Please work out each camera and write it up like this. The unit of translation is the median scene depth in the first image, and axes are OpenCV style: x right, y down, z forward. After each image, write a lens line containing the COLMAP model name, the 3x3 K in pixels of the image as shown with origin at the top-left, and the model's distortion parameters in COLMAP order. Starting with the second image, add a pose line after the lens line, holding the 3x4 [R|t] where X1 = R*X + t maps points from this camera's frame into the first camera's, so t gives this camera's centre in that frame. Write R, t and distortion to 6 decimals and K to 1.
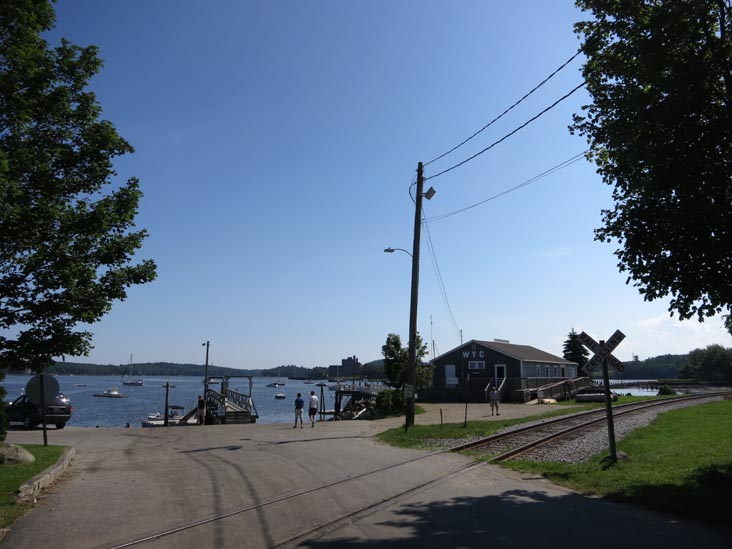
lens RADIAL K [[575.8, 0, 366.0], [0, 575.8, 274.5], [0, 0, 1]] dist [-0.003232, -0.000715]
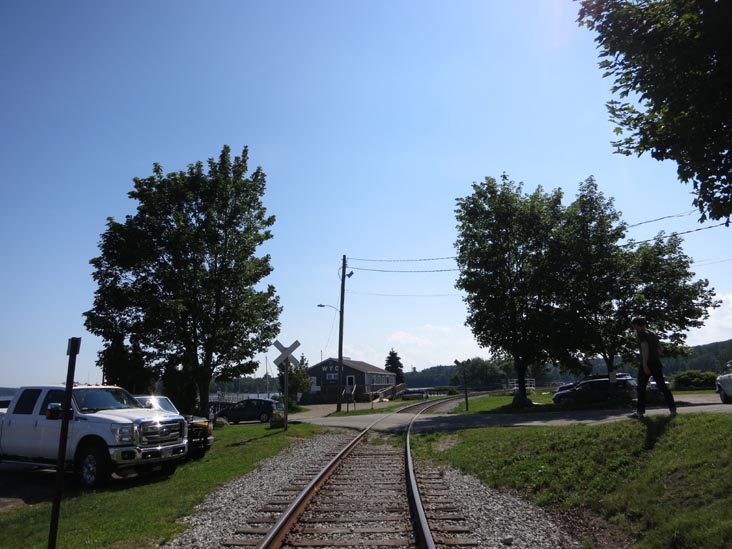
lens RADIAL K [[575.8, 0, 366.0], [0, 575.8, 274.5], [0, 0, 1]] dist [-0.003232, -0.000715]
pose [[0.937136, 0.036084, 0.347094, -0.233946], [-0.027484, 0.999182, -0.029671, -0.048723], [-0.347881, 0.018266, 0.937361, -0.331774]]
